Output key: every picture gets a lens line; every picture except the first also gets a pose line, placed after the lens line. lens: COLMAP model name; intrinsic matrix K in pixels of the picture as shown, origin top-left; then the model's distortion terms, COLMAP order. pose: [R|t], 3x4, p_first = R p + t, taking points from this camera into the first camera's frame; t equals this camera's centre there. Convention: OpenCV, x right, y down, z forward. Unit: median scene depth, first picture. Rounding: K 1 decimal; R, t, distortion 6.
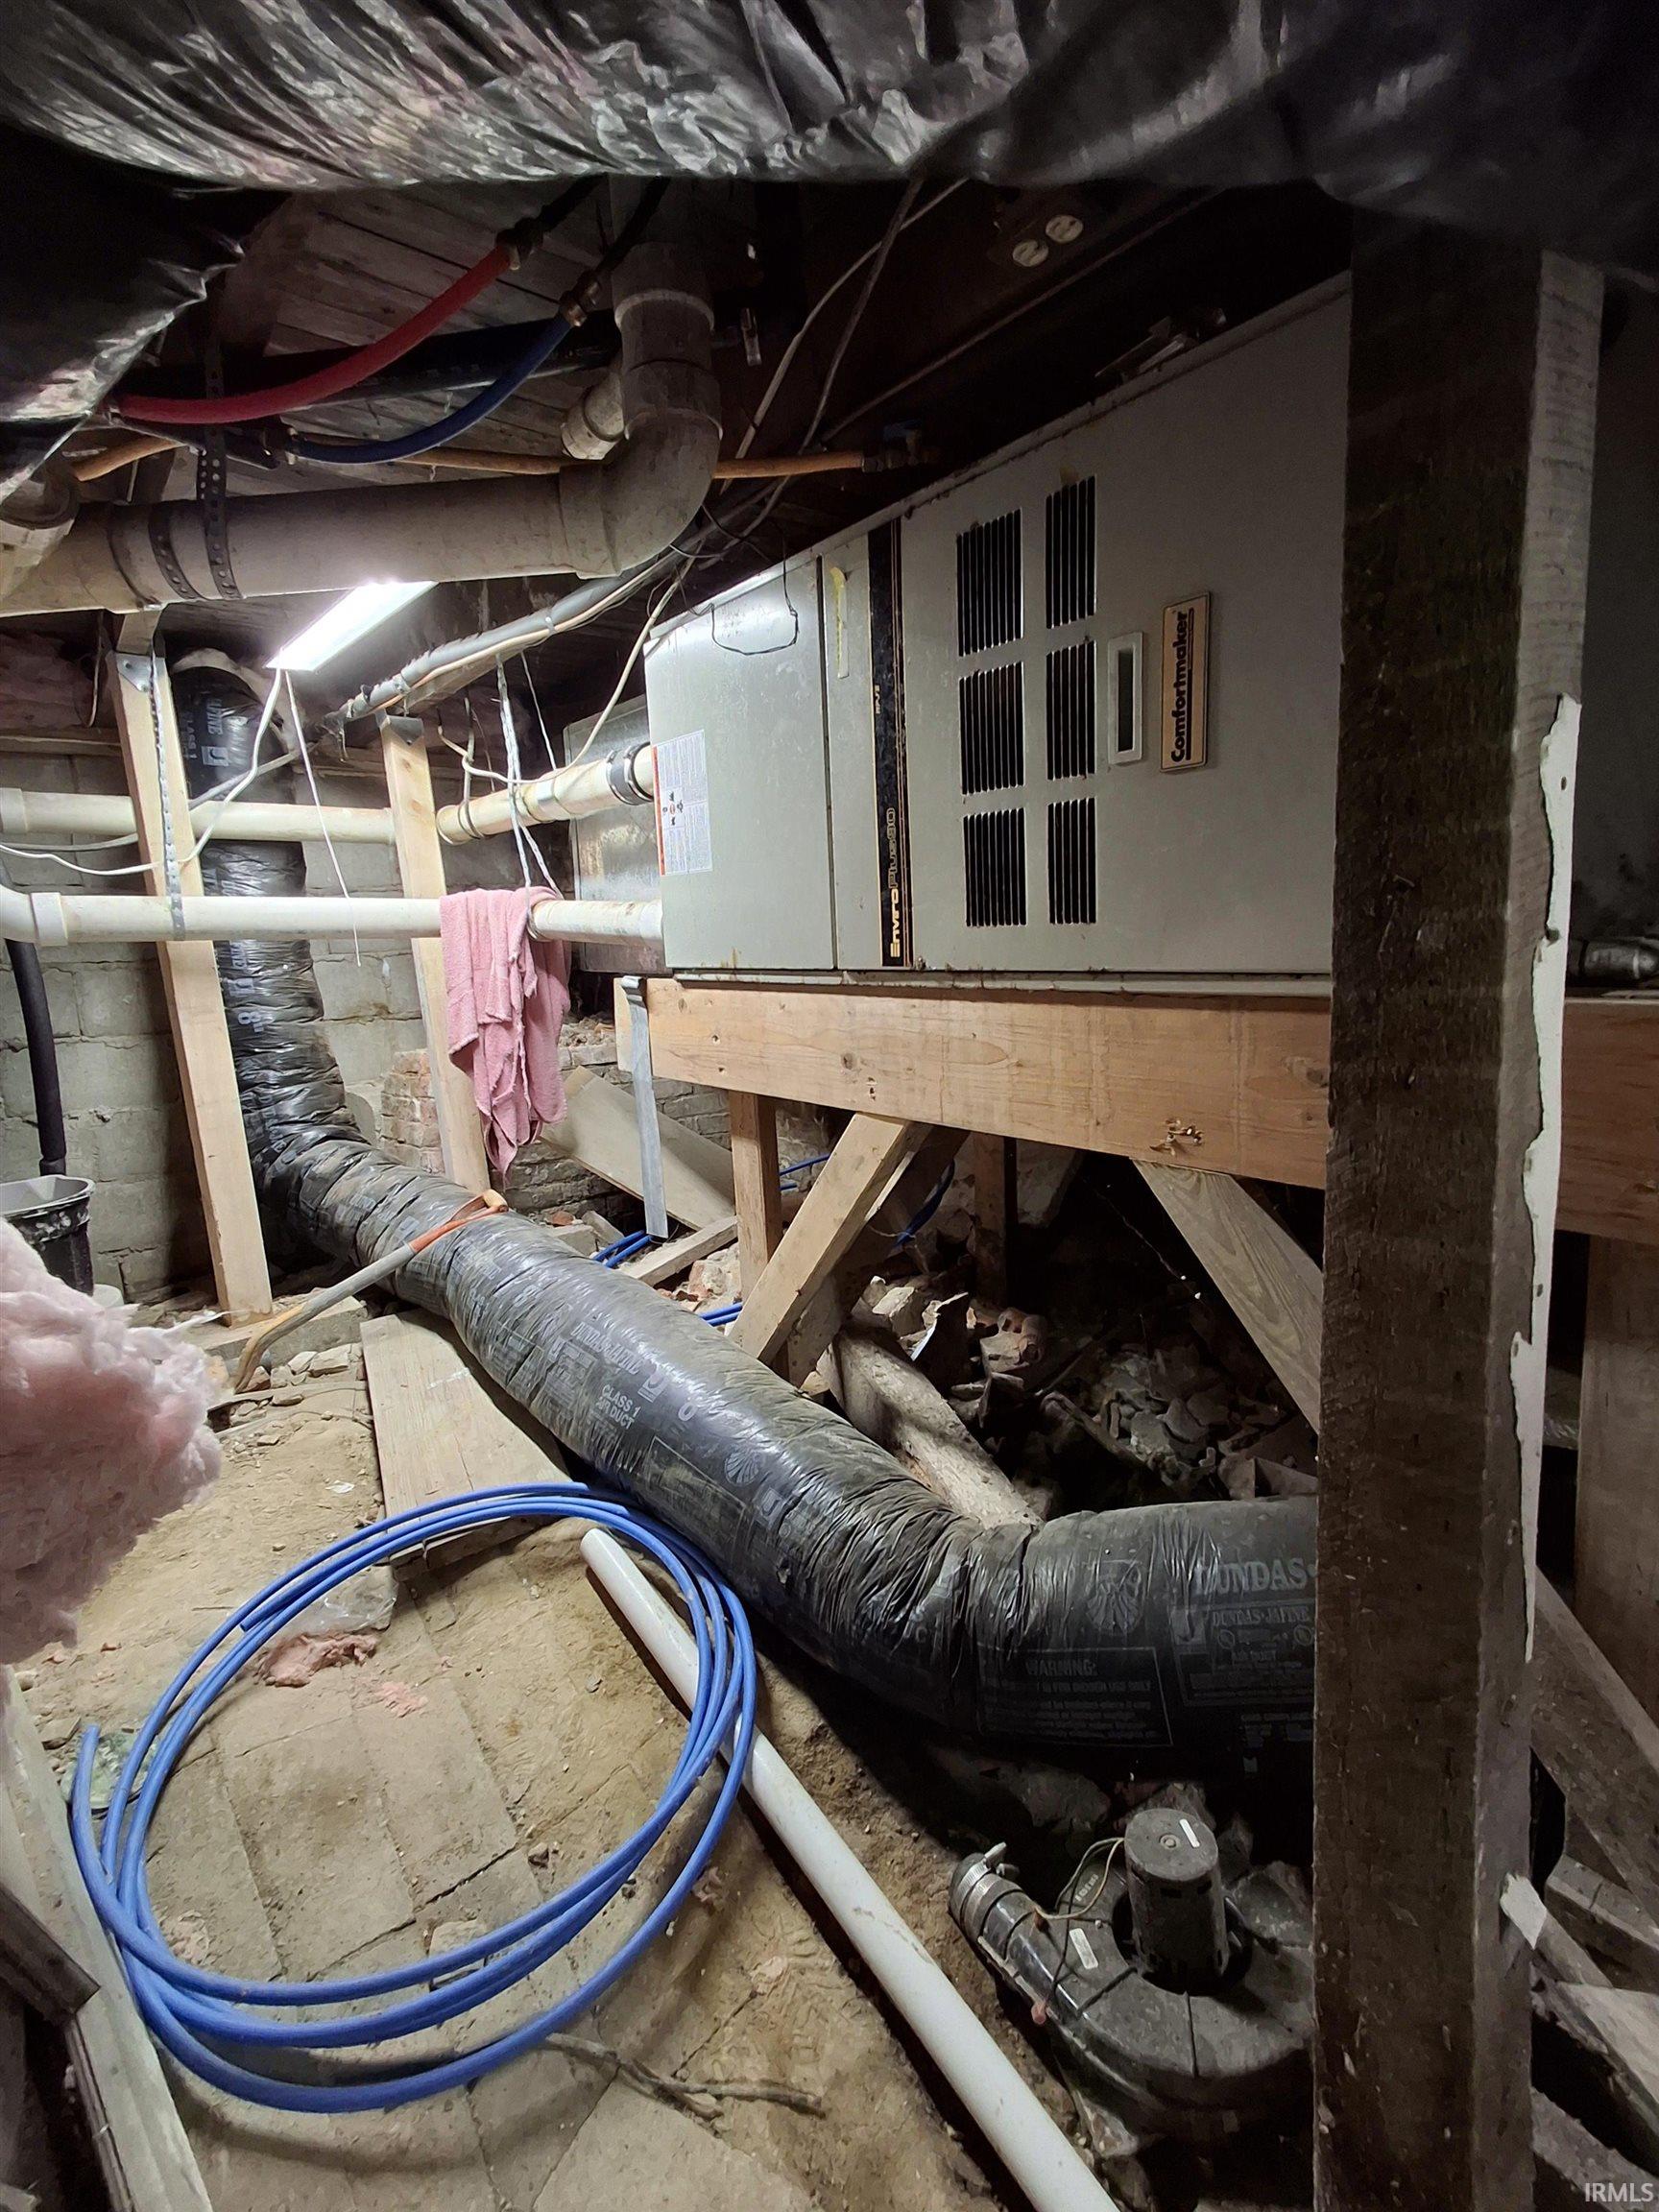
lens RADIAL K [[1008.5, 0, 832.2], [0, 1008.5, 1108.0], [0, 0, 1]] dist [0.014729, -0.001241]
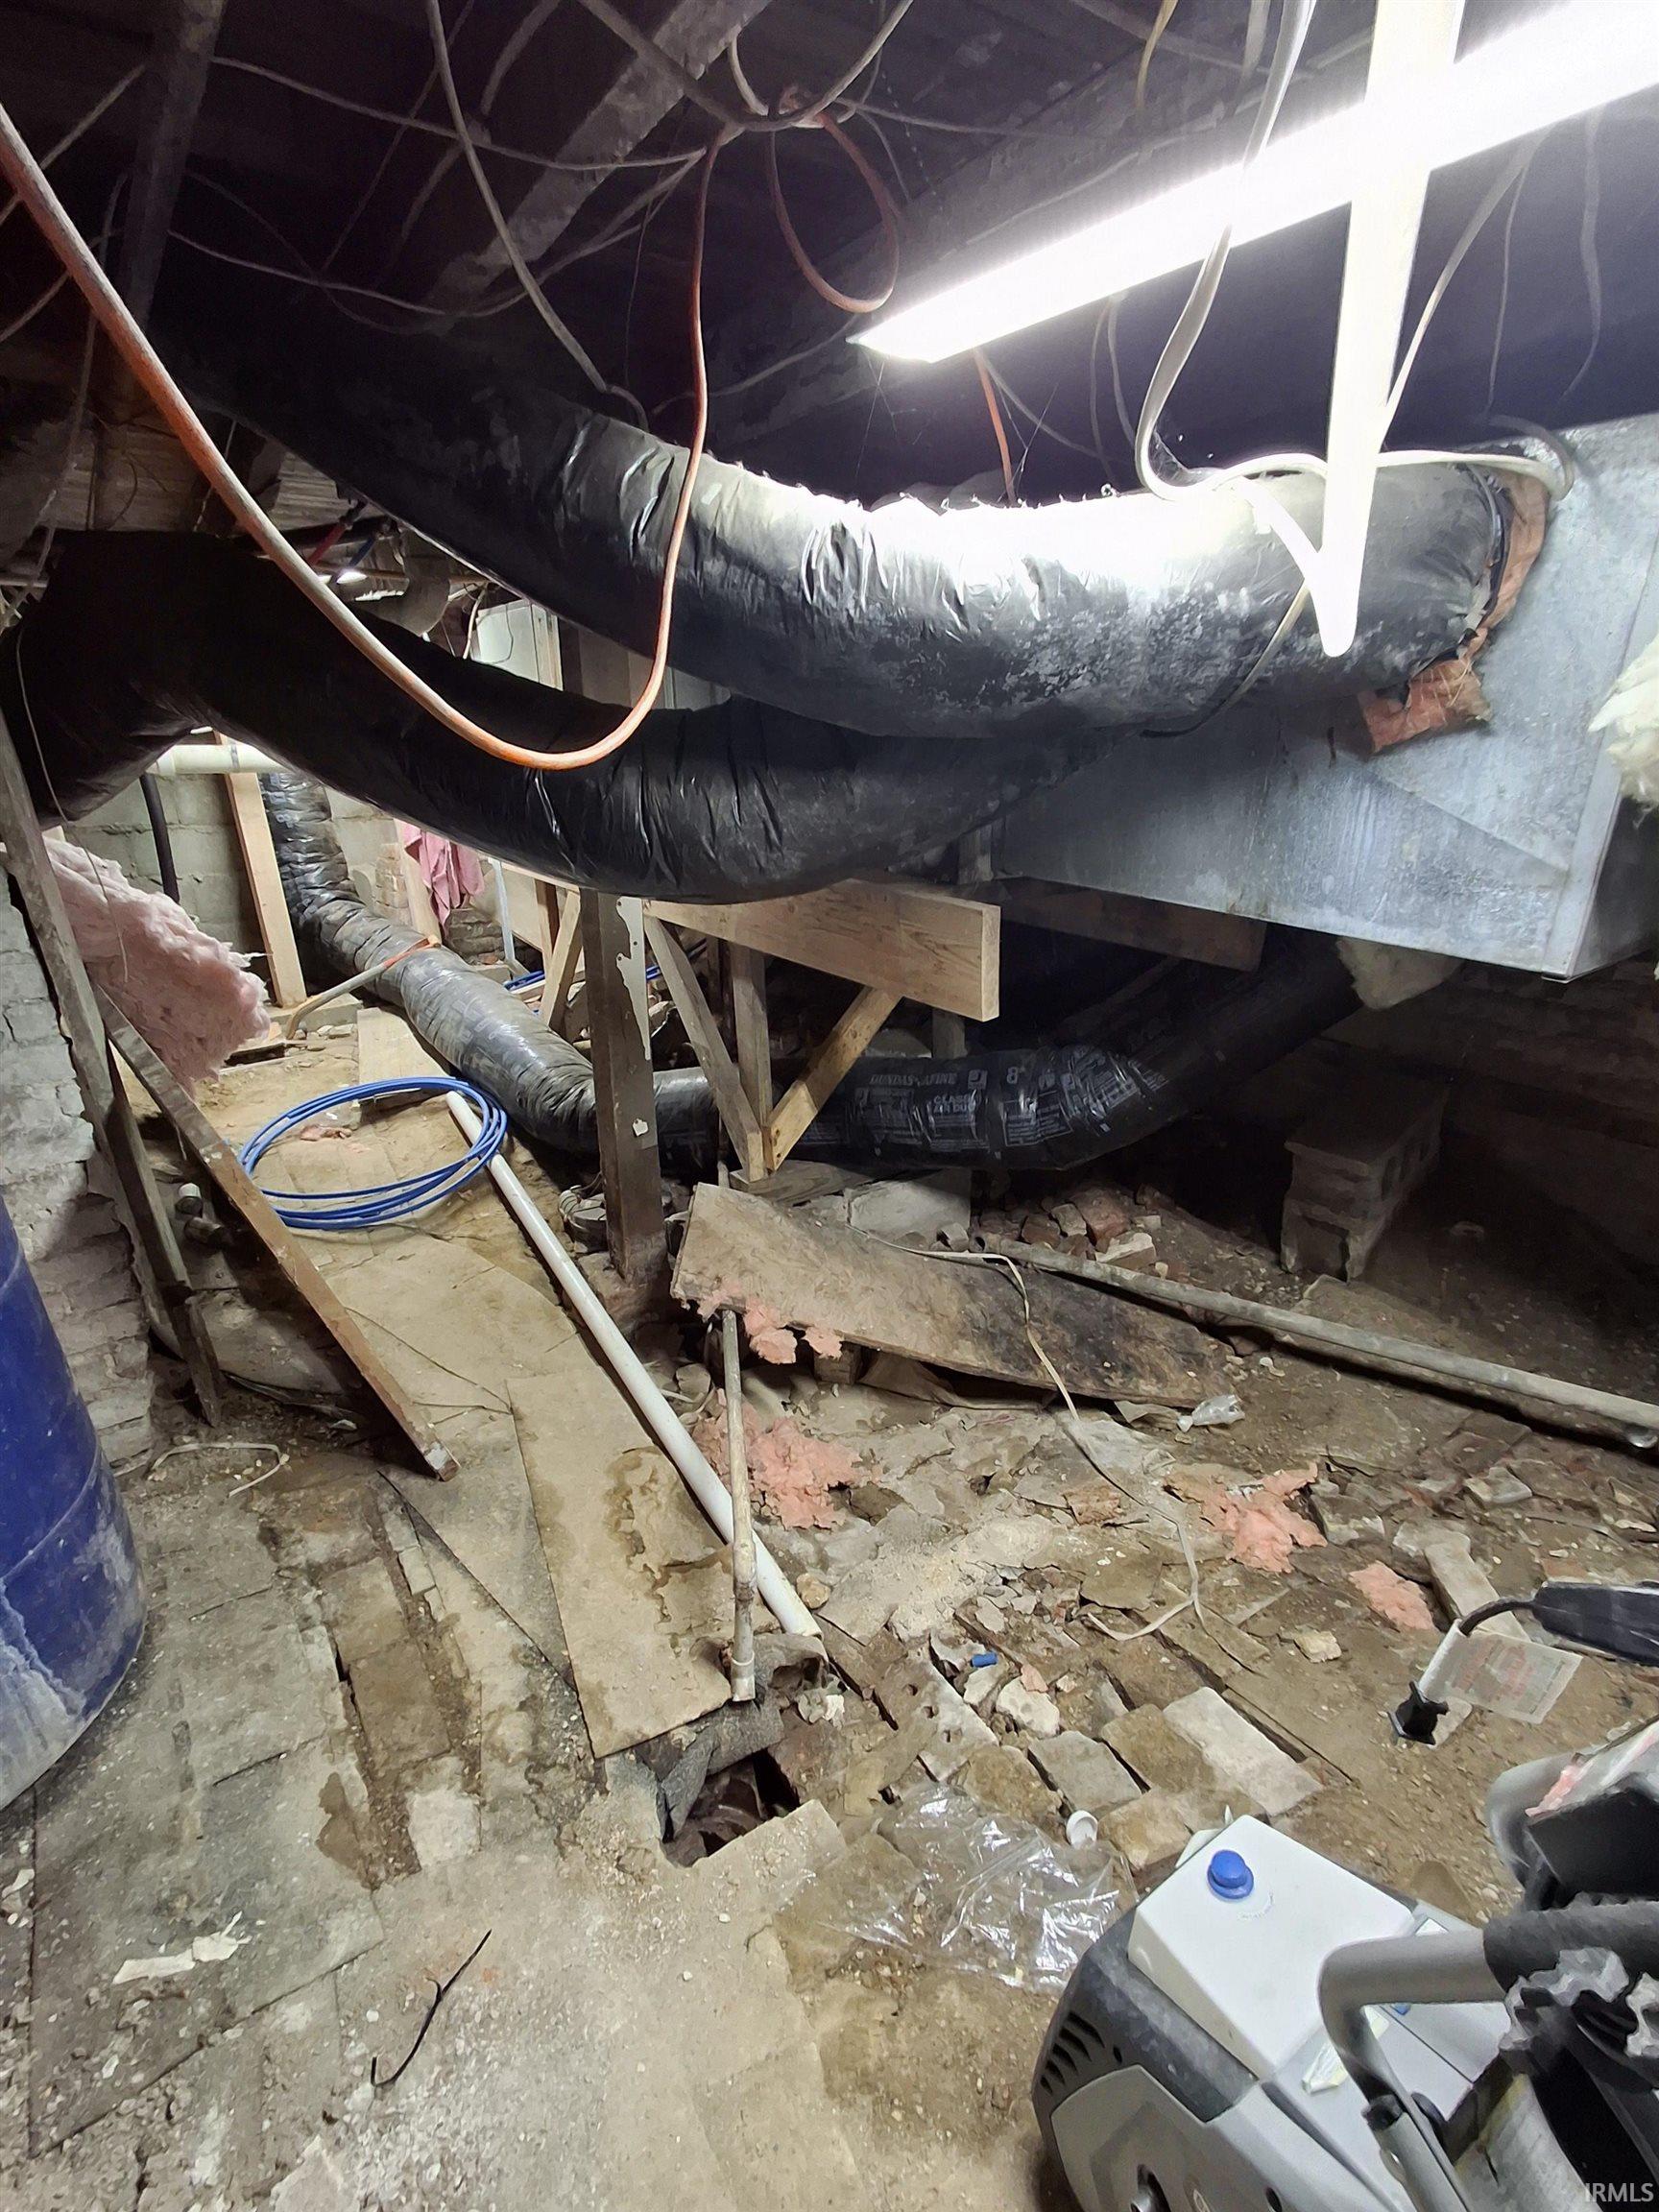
lens RADIAL K [[1008.5, 0, 832.2], [0, 1008.5, 1108.0], [0, 0, 1]] dist [0.014729, -0.001241]
pose [[0.997215, 0.054200, -0.051225, 0.416082], [-0.043186, 0.979679, 0.195865, 0.007352], [0.060800, -0.193108, 0.979292, -0.632473]]
